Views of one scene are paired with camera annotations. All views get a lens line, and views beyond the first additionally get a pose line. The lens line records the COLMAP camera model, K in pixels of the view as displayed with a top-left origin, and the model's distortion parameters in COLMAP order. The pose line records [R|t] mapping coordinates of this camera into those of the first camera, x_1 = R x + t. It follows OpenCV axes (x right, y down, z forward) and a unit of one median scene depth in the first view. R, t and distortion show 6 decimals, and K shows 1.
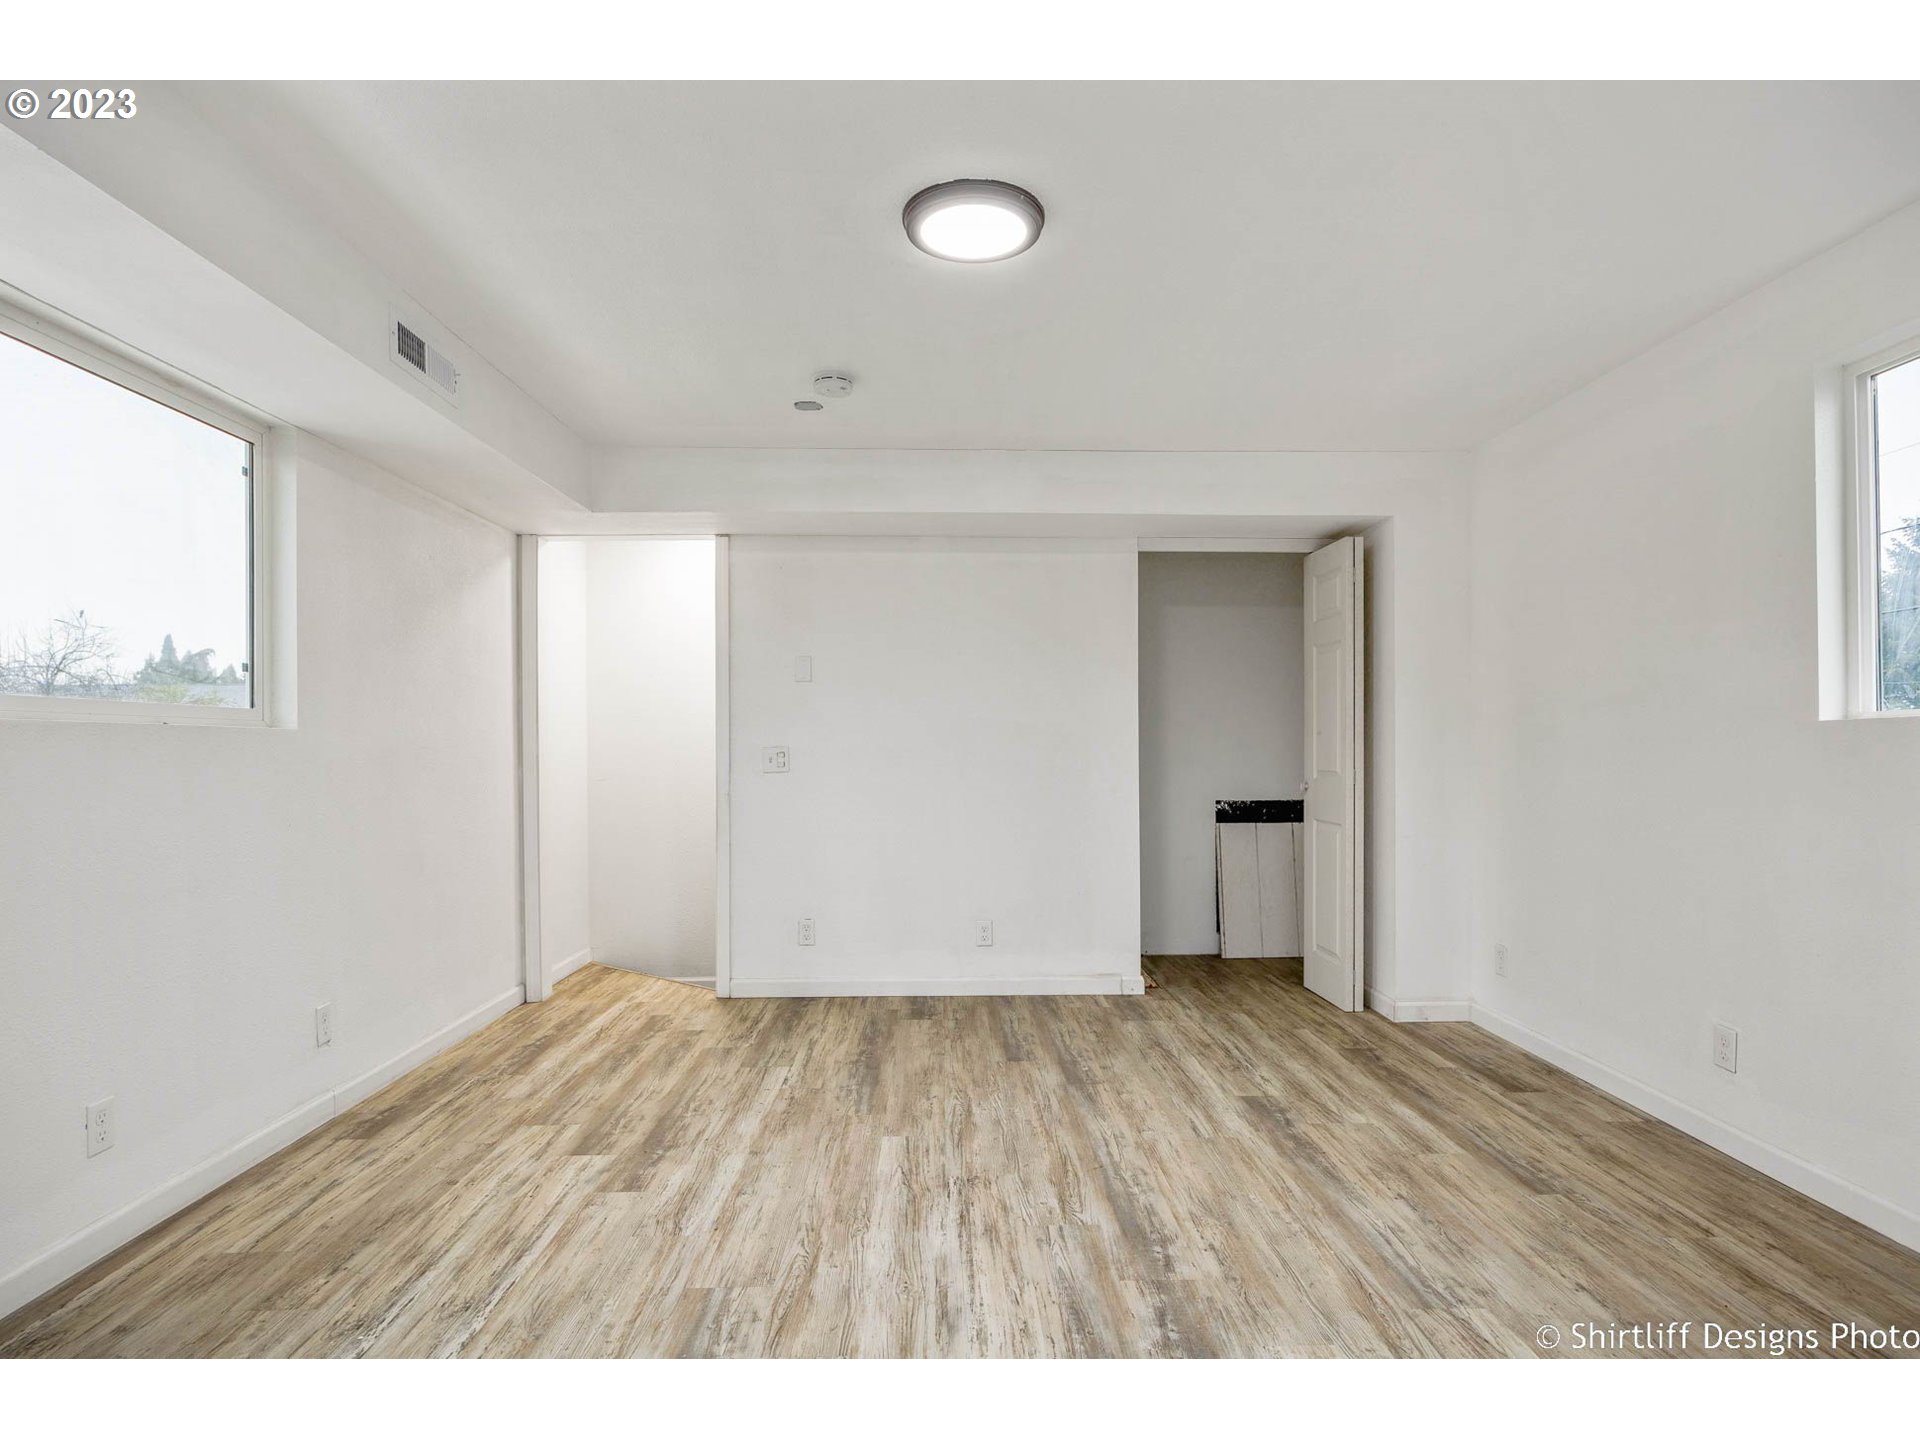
lens RADIAL K [[919.4, 0, 953.8], [0, 919.4, 727.6], [0, 0, 1]] dist [0.000286, -0.000175]
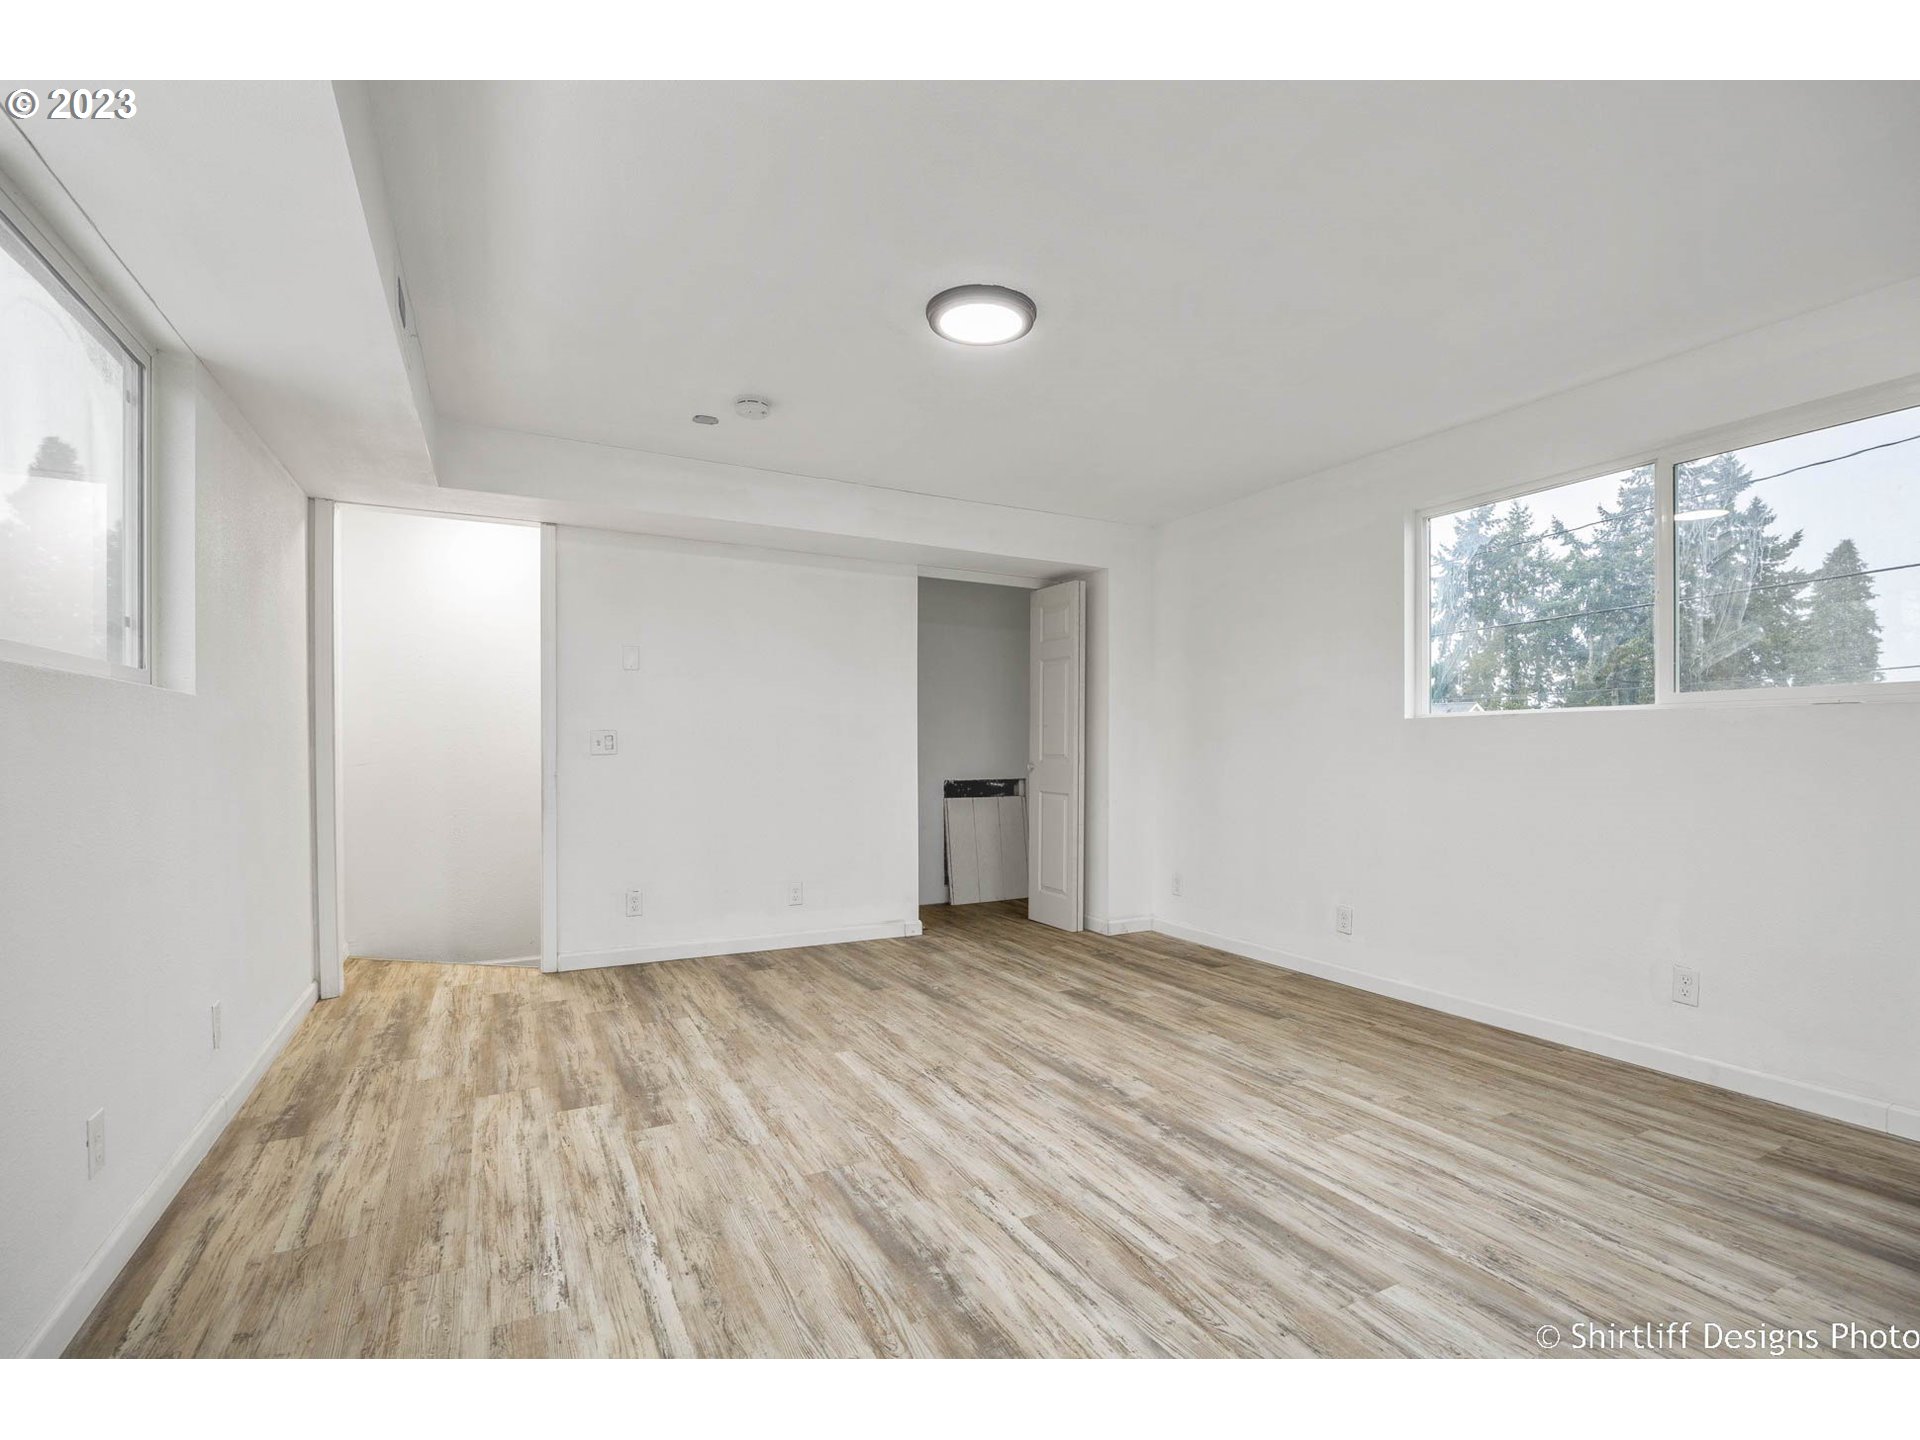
lens RADIAL K [[801.2, 0, 964.4], [0, 801.2, 728.5], [0, 0, 1]] dist [-0.002302, 0.000067]
pose [[0.911884, 0.015468, 0.410157, -0.360305], [-0.016710, 0.999860, -0.000557, 0.023009], [-0.410108, -0.006346, 0.912015, -0.011116]]
